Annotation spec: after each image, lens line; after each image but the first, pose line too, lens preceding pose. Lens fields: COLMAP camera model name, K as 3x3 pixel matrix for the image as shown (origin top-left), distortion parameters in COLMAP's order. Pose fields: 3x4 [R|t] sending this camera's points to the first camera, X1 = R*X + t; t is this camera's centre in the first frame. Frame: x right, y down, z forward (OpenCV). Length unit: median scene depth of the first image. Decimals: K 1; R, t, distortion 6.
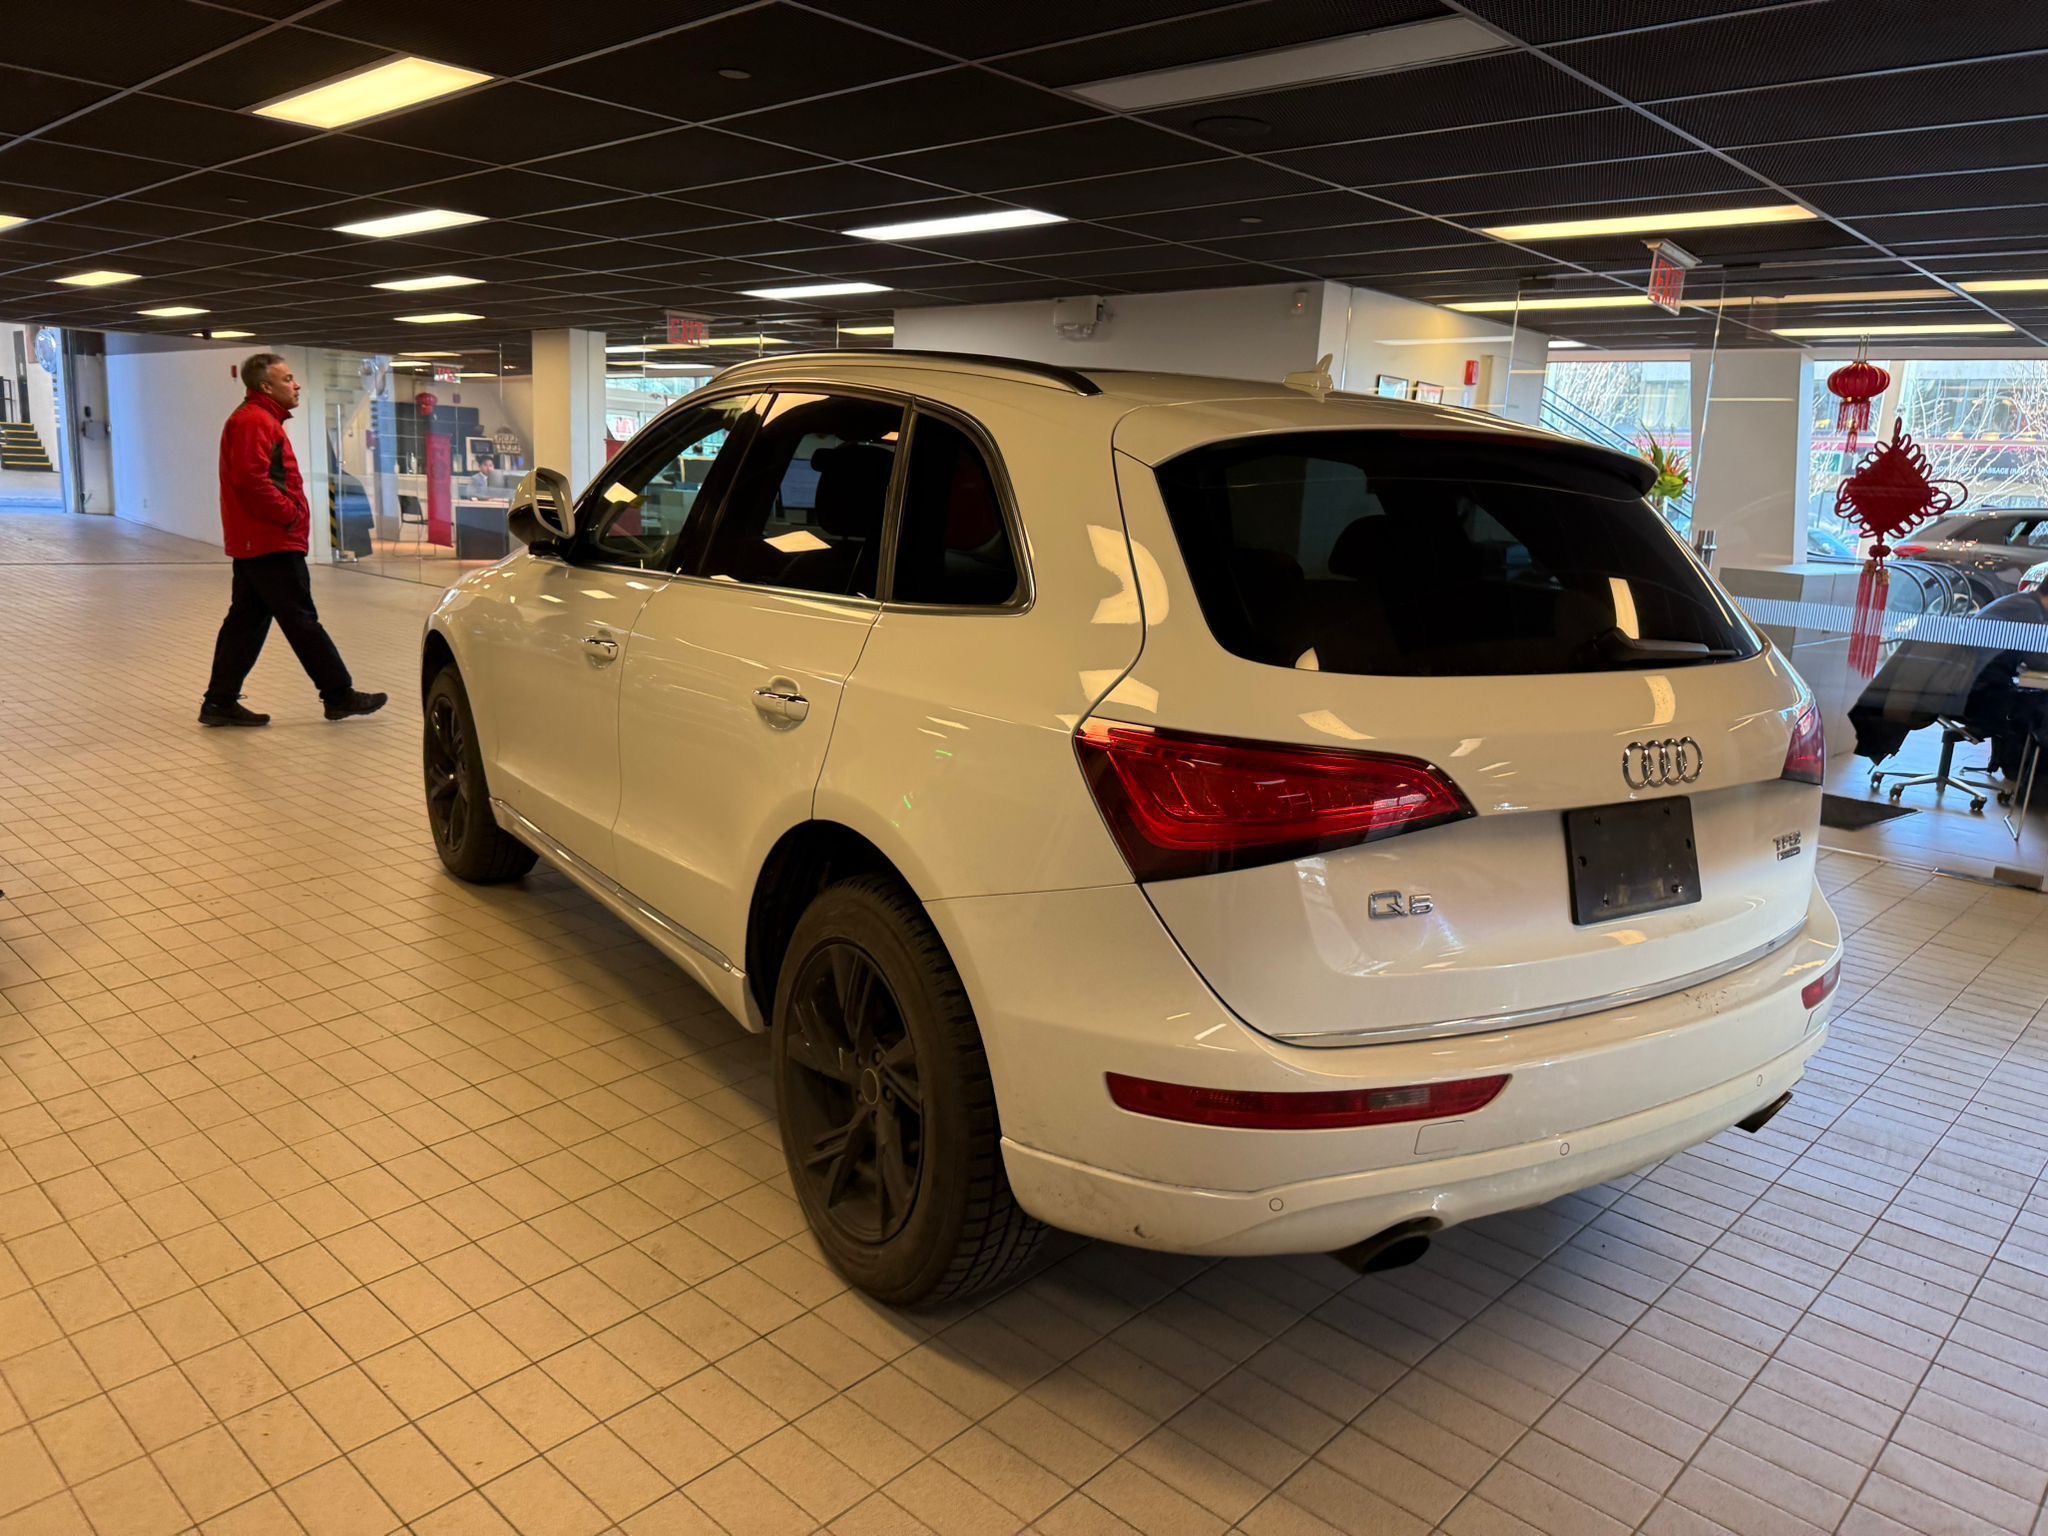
lens RADIAL K [[1445.8, 0, 1051.9], [0, 1445.8, 753.9], [0, 0, 1]] dist [0.040606, -0.064071]
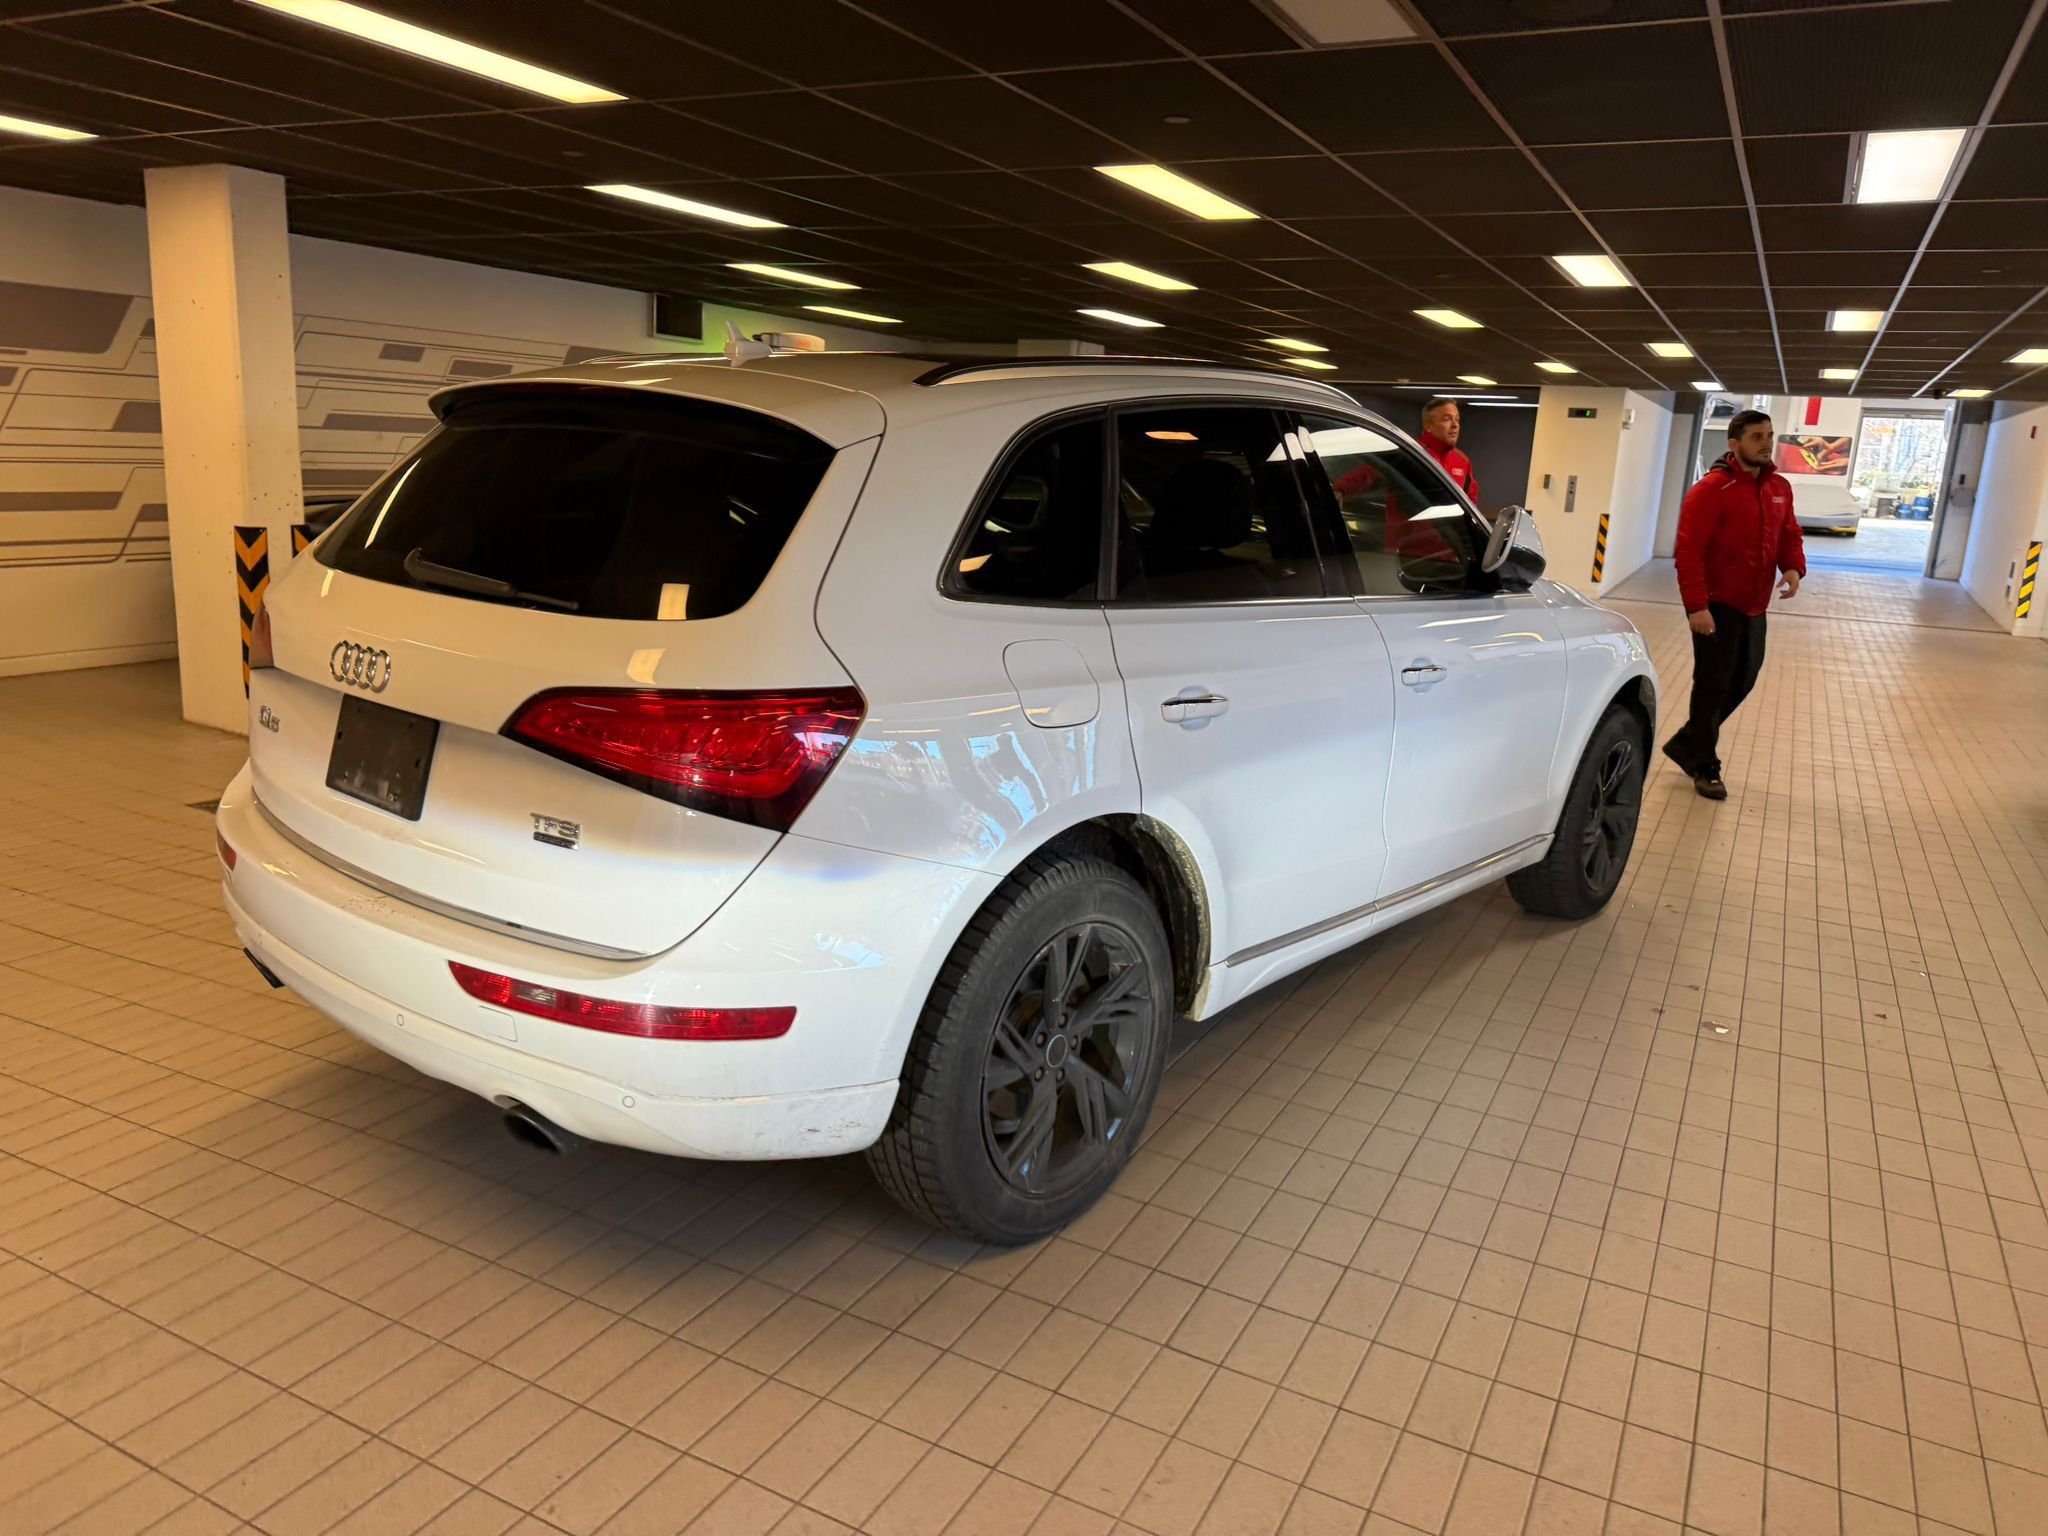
lens RADIAL K [[1445.8, 0, 1051.9], [0, 1445.8, 753.9], [0, 0, 1]] dist [0.040606, -0.064071]
pose [[0.276124, 0.151529, -0.949102, 1.607373], [-0.224805, 0.970284, 0.089508, -0.145538], [0.934462, 0.188647, 0.301983, 1.147411]]
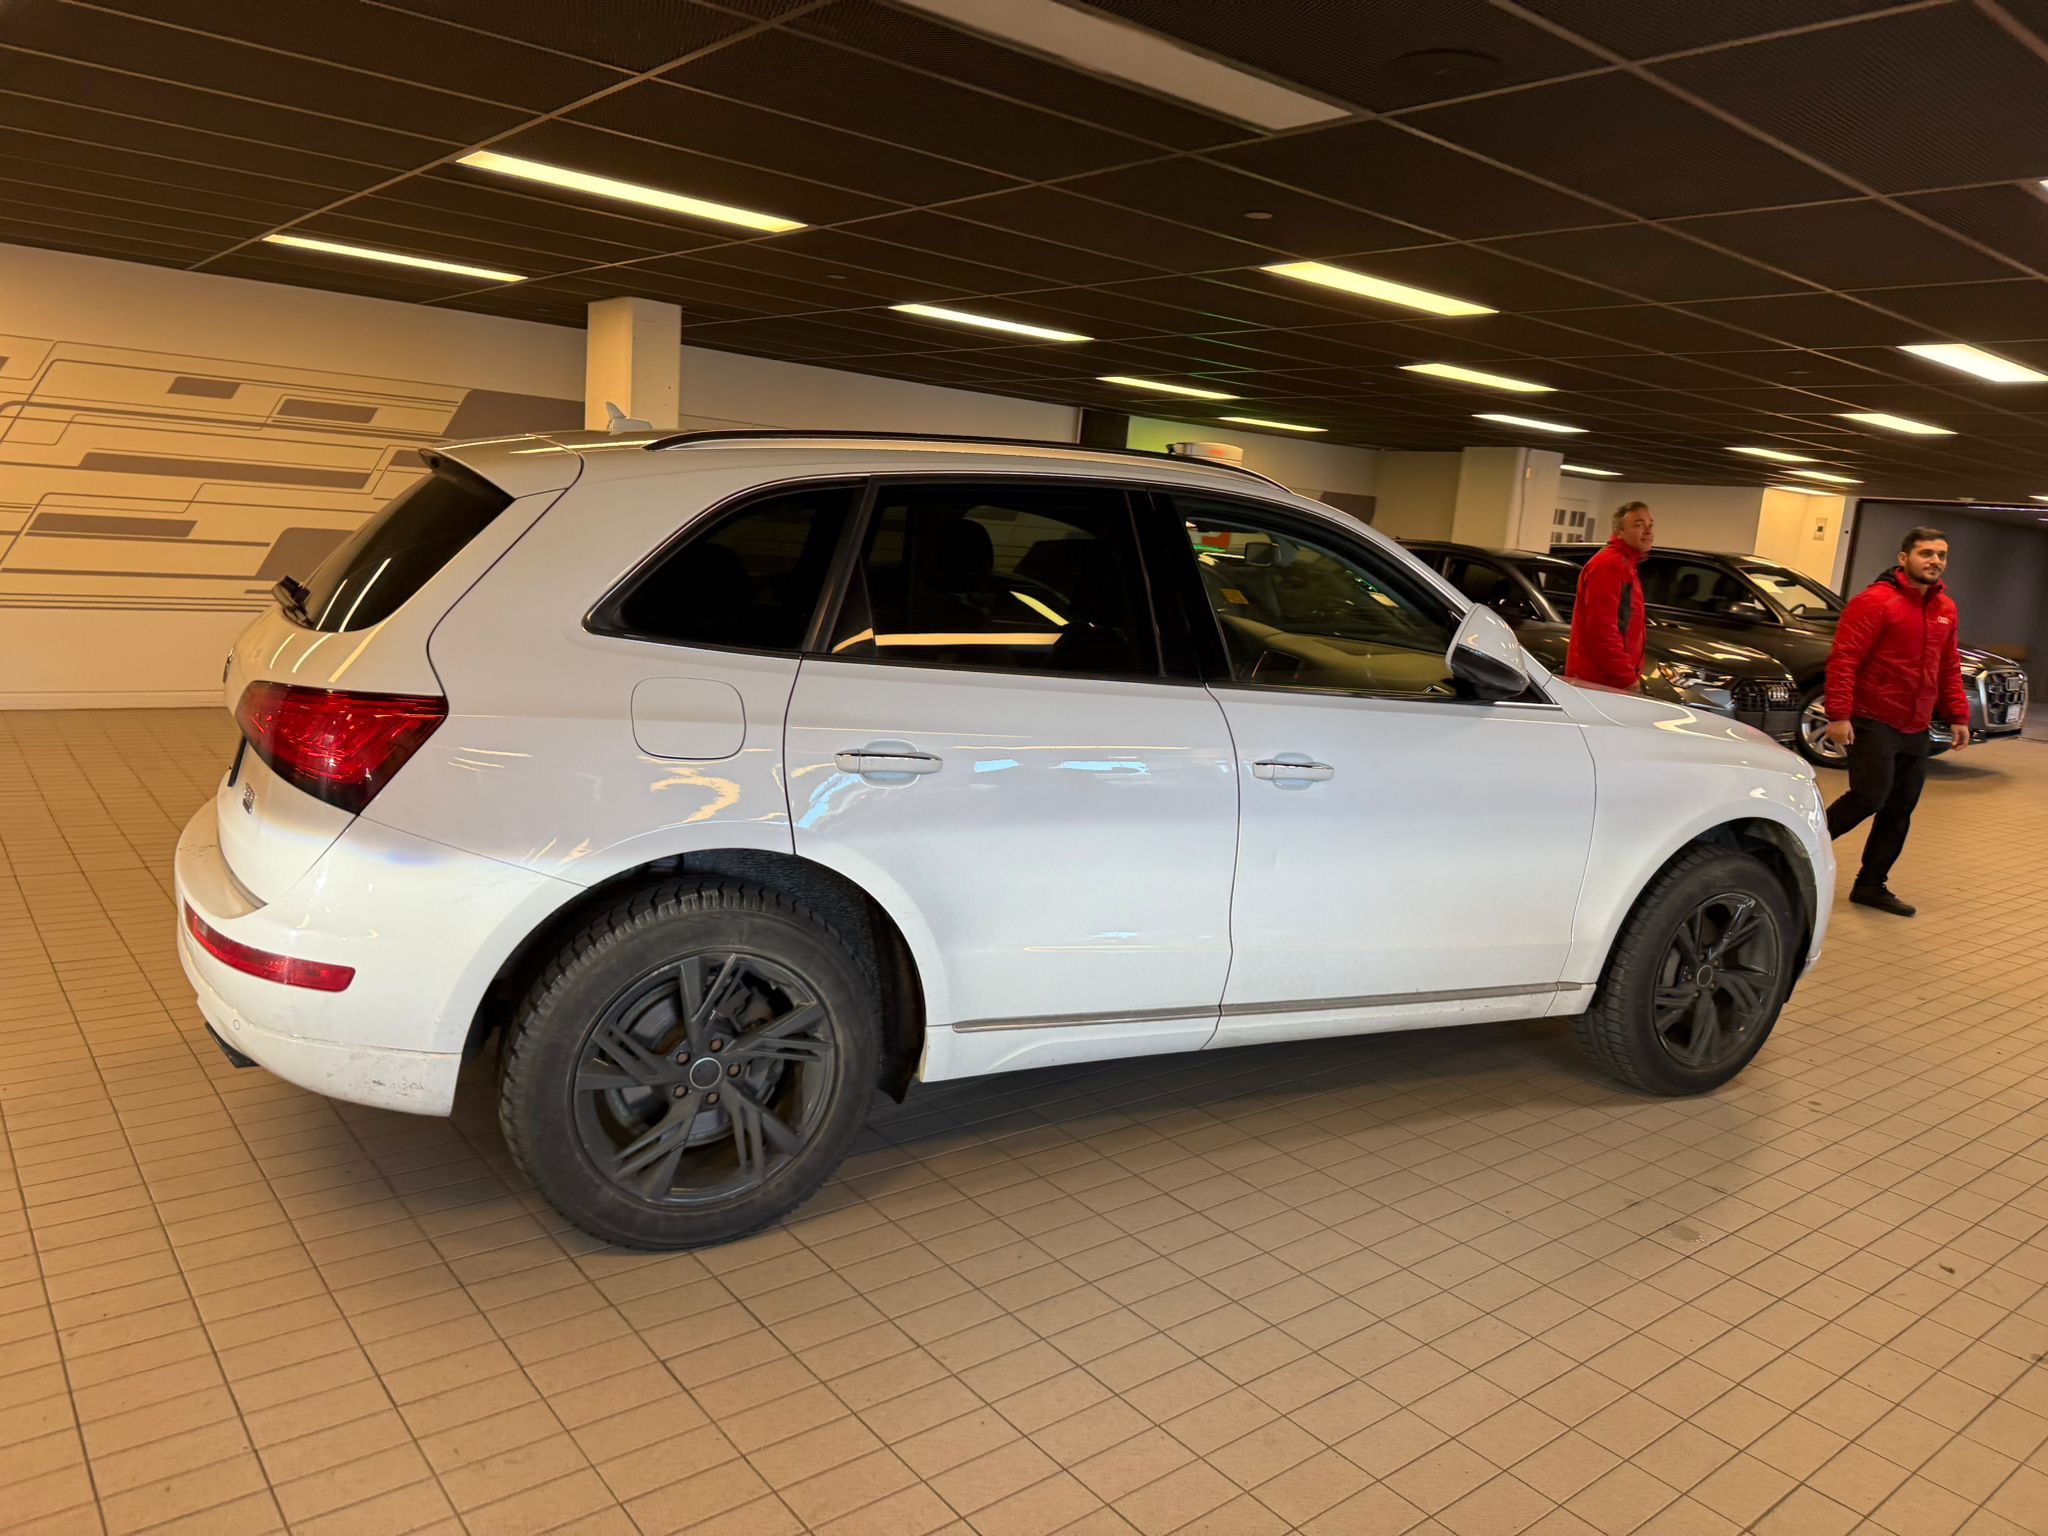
lens RADIAL K [[1445.8, 0, 1051.9], [0, 1445.8, 753.9], [0, 0, 1]] dist [0.040606, -0.064071]
pose [[-0.124811, 0.084131, -0.988607, 1.693270], [-0.283181, 0.951933, 0.116761, -0.297875], [0.950911, 0.294528, -0.094987, 1.890611]]
